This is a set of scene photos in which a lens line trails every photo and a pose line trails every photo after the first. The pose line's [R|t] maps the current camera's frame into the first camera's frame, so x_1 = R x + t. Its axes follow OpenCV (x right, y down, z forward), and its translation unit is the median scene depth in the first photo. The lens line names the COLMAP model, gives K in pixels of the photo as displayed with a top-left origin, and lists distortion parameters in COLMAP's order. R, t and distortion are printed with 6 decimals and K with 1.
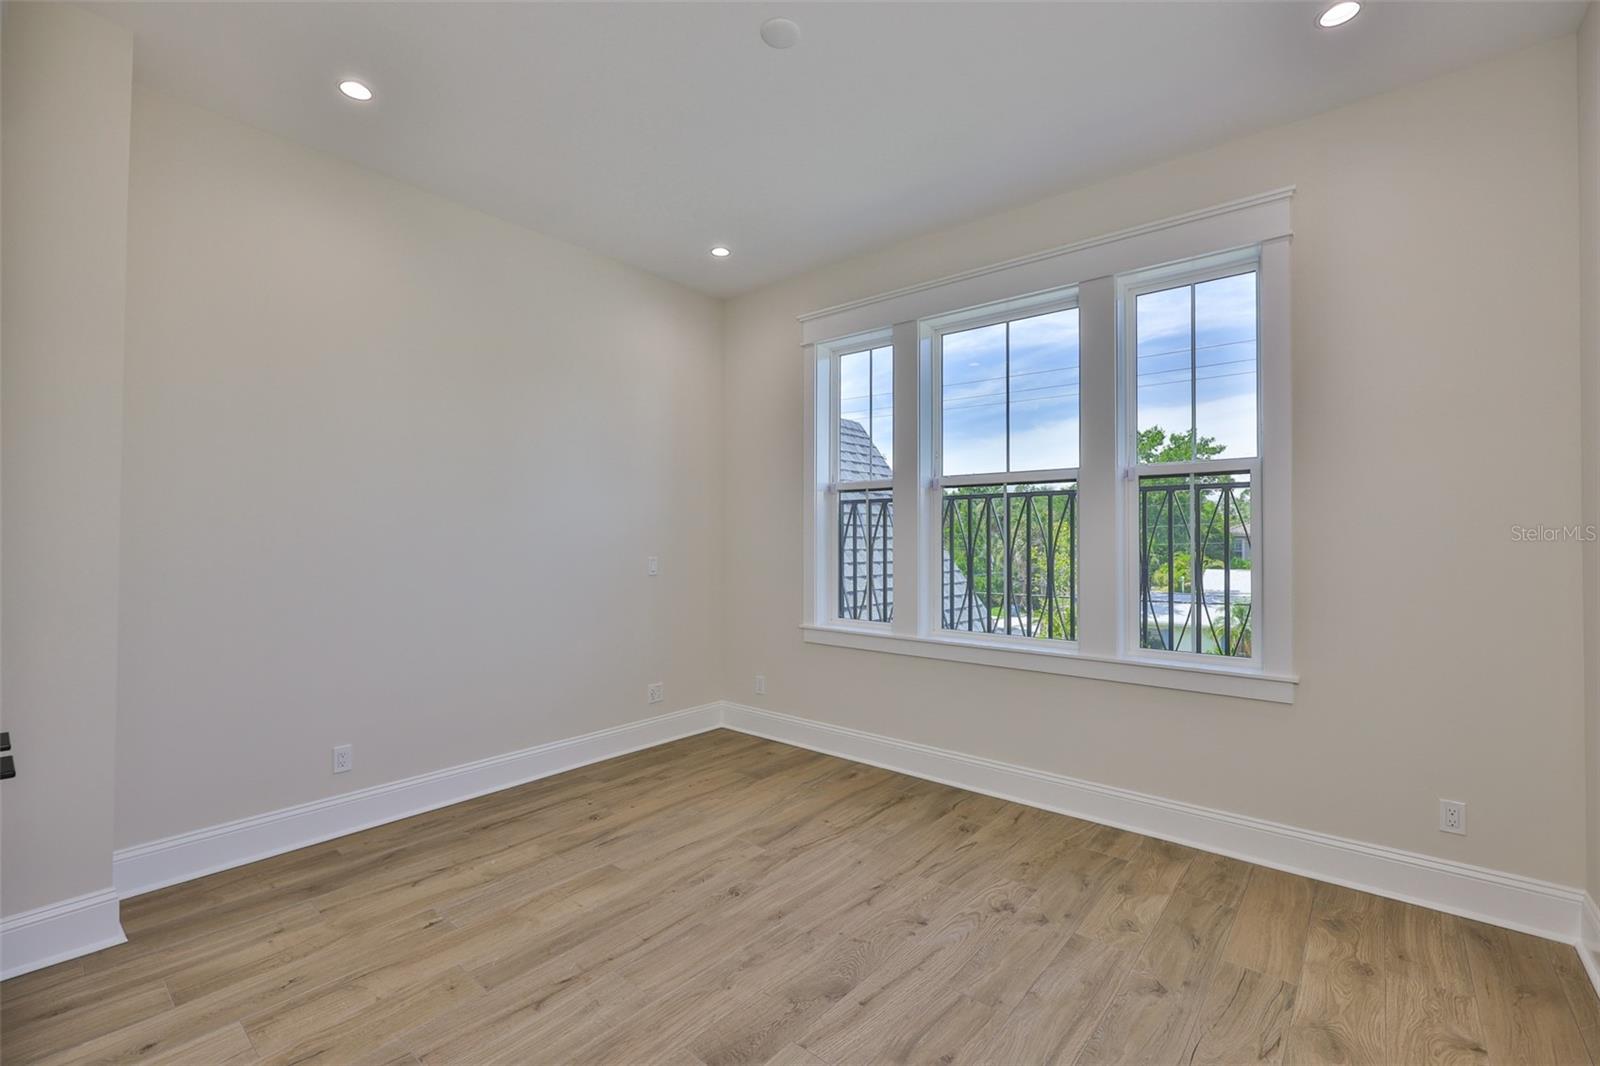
lens RADIAL K [[685.8, 0, 800.0], [0, 685.8, 533.0], [0, 0, 1]] dist [-0.001238, -0.000085]
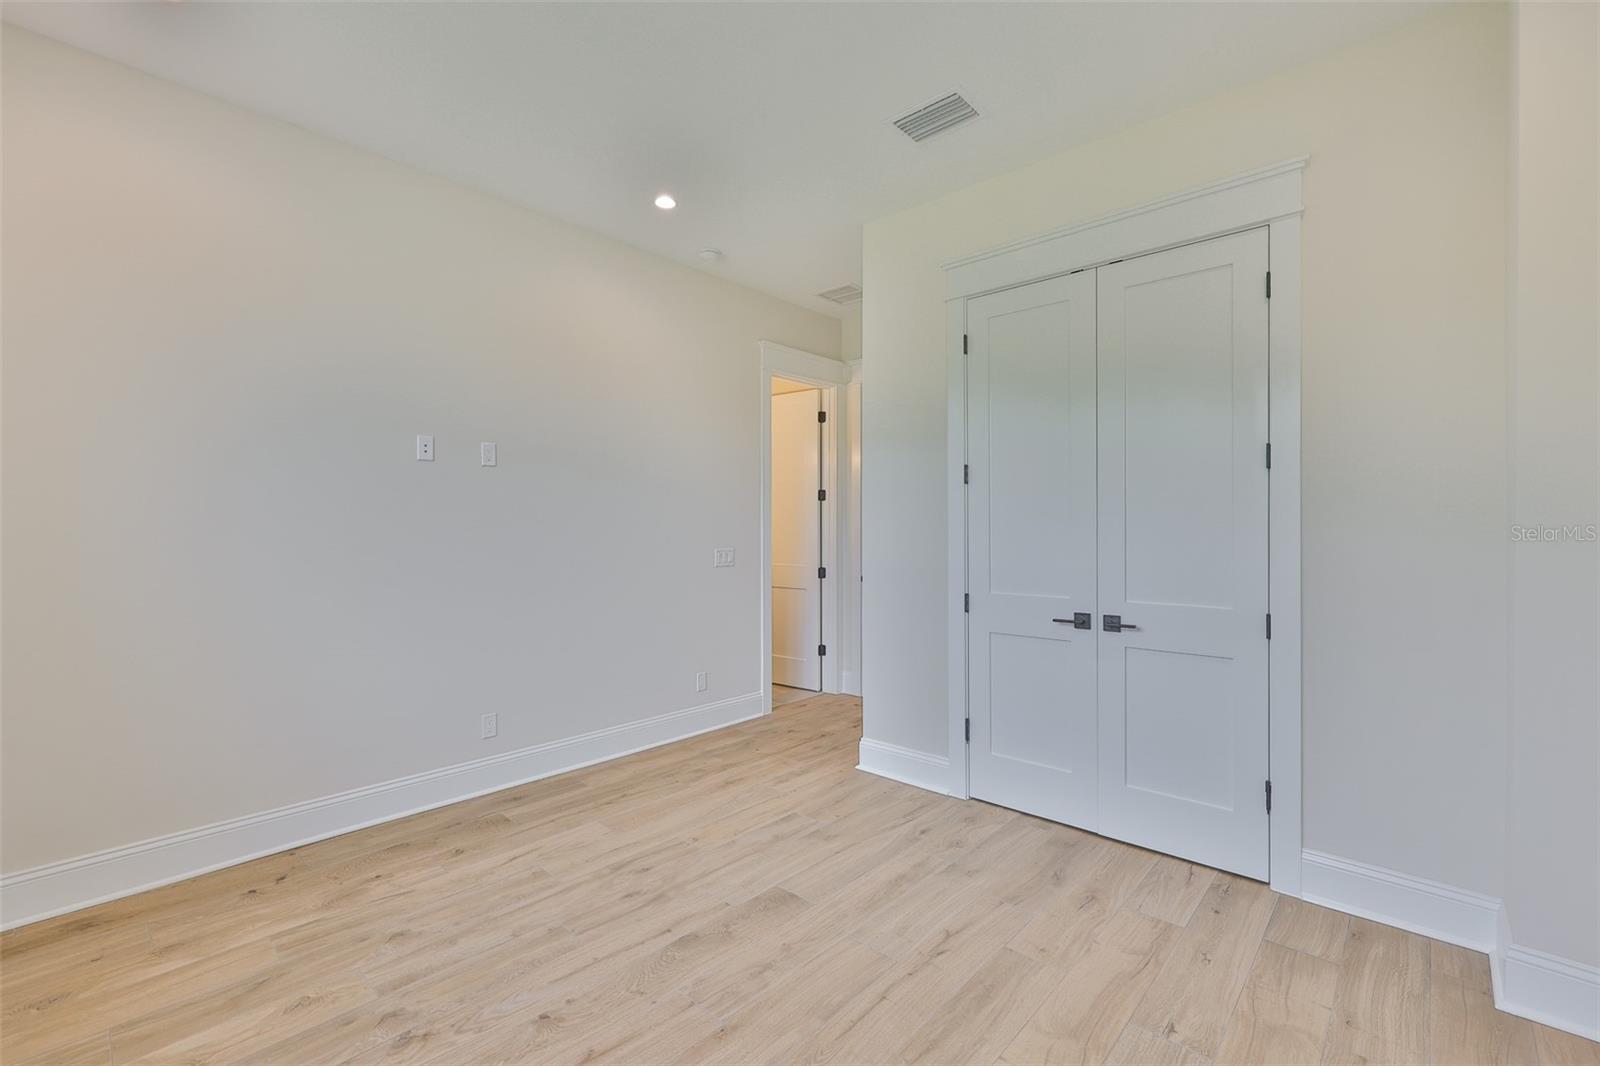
lens RADIAL K [[685.8, 0, 800.0], [0, 685.8, 533.0], [0, 0, 1]] dist [-0.001238, -0.000085]
pose [[-0.998834, -0.001669, 0.048256, -0.170899], [-0.001531, 0.999995, 0.002895, 0.008996], [-0.048261, 0.002818, -0.998831, 1.977687]]
